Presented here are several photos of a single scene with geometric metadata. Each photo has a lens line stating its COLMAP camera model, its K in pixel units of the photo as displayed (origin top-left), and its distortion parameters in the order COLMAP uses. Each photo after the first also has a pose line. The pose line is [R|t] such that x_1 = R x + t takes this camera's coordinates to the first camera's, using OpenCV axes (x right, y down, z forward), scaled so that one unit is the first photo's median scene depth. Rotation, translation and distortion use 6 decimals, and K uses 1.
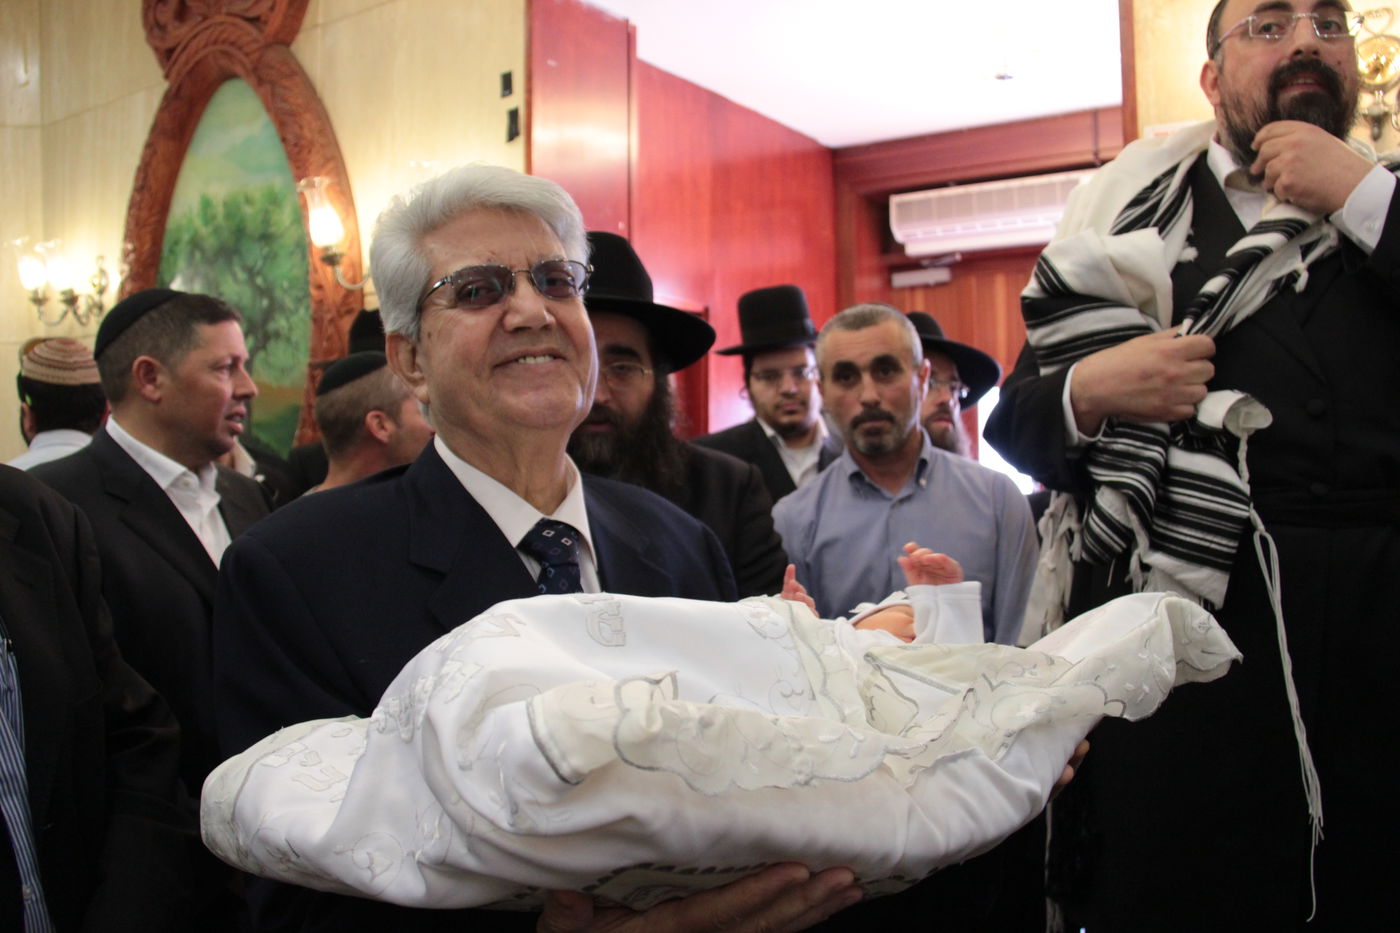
lens RADIAL K [[1156.0, 0, 717.2], [0, 1156.0, 475.3], [0, 0, 1]] dist [-0.185017, 0.135009]
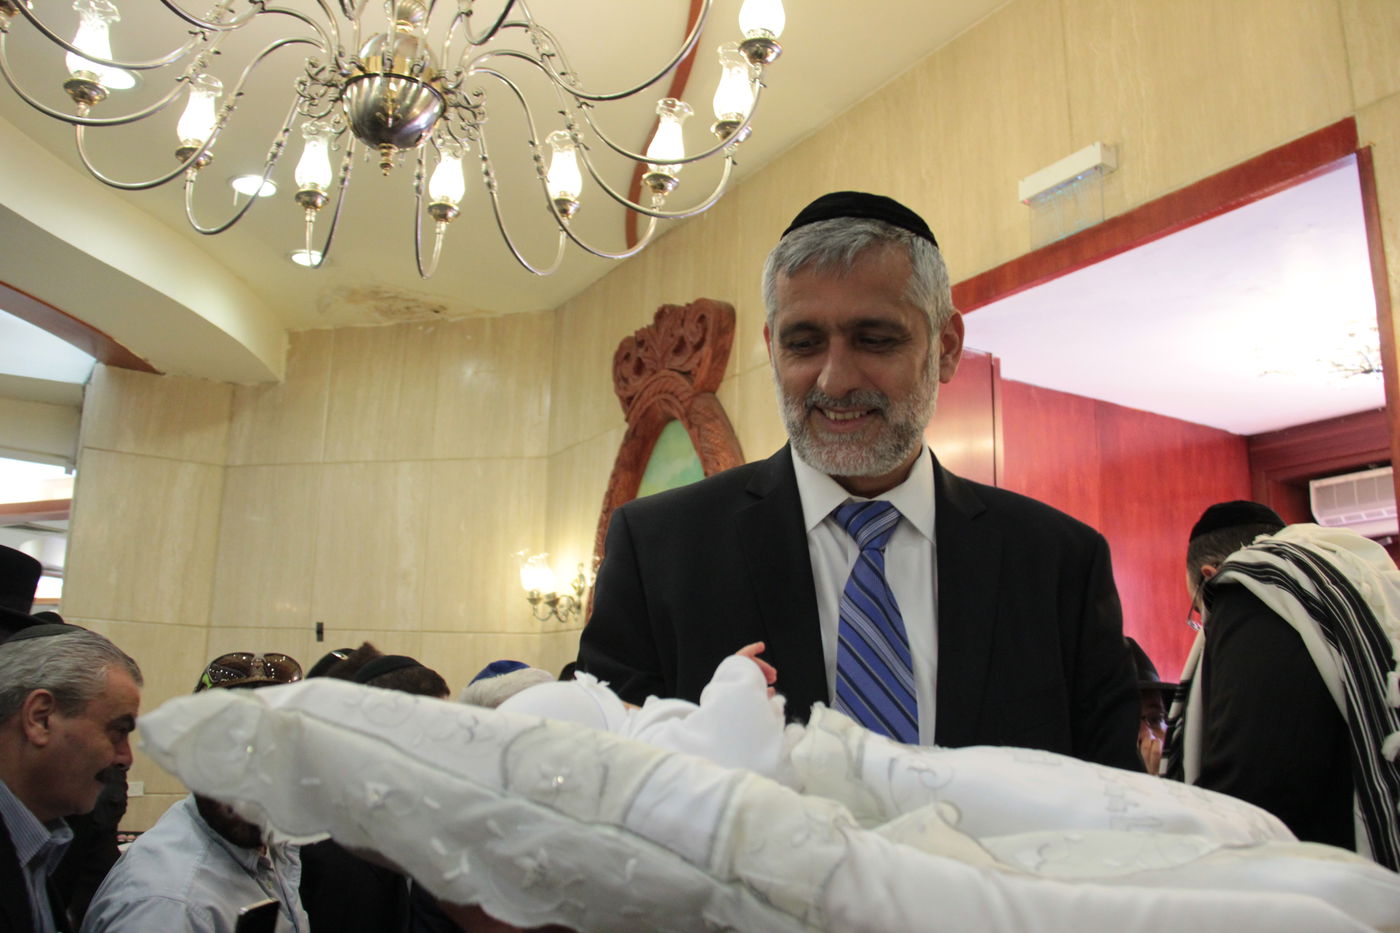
lens RADIAL K [[1156.0, 0, 717.5], [0, 1156.0, 475.6], [0, 0, 1]] dist [-0.185017, 0.135009]
pose [[0.895161, -0.055396, -0.442287, 0.154235], [-0.043011, 0.976883, -0.209405, -0.041168], [0.443663, 0.206474, 0.872085, -0.058844]]
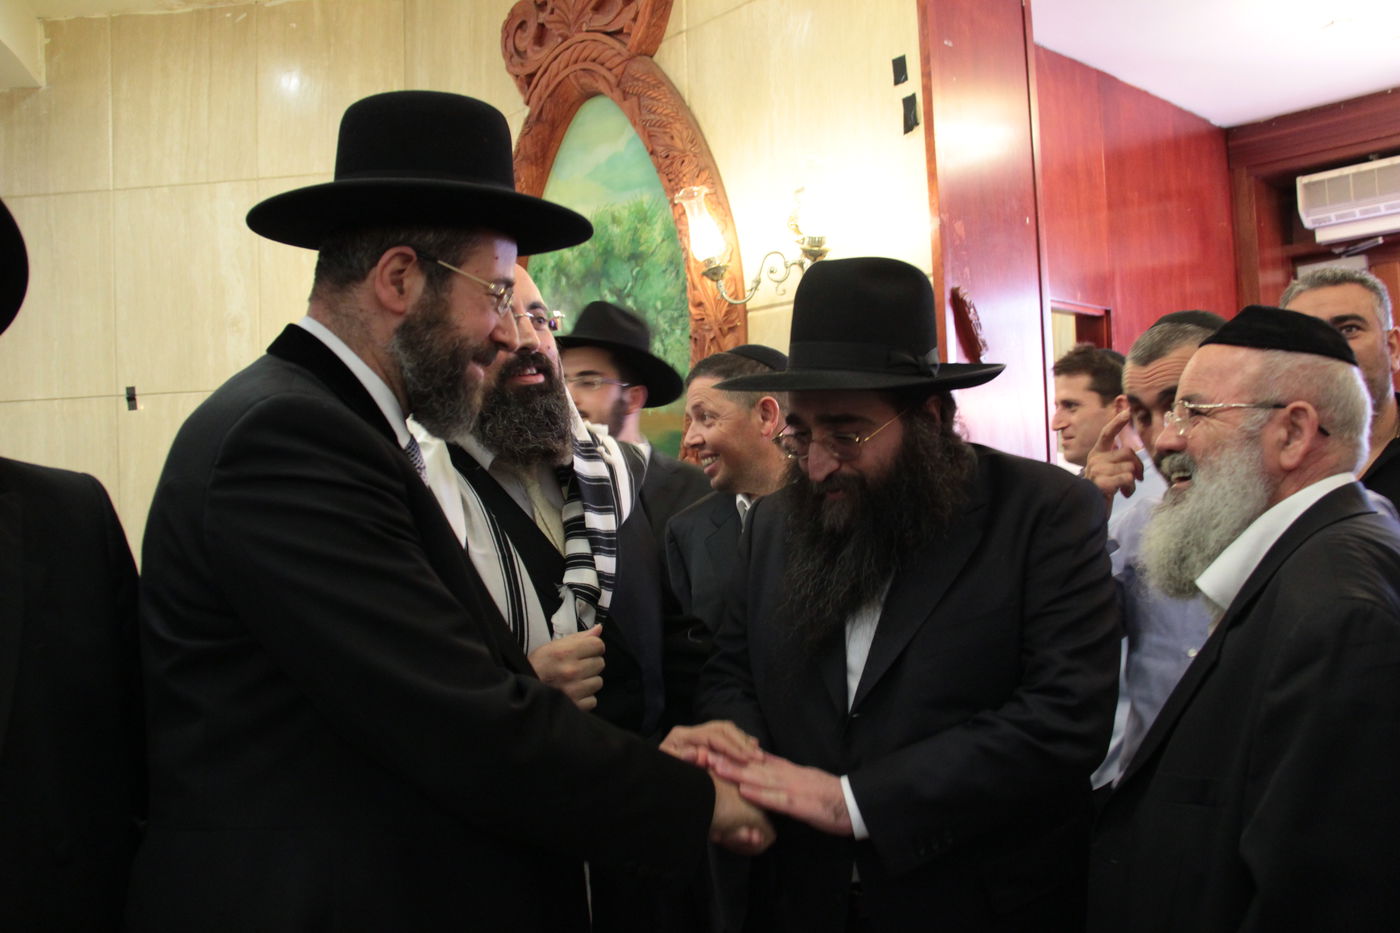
lens RADIAL K [[1156.0, 0, 723.8], [0, 1156.0, 483.8], [0, 0, 1]] dist [-0.185017, 0.135009]
pose [[0.965508, -0.023727, -0.259292, -0.080990], [0.019875, 0.999650, -0.017468, -0.000657], [0.259616, 0.011712, 0.965641, 0.076305]]
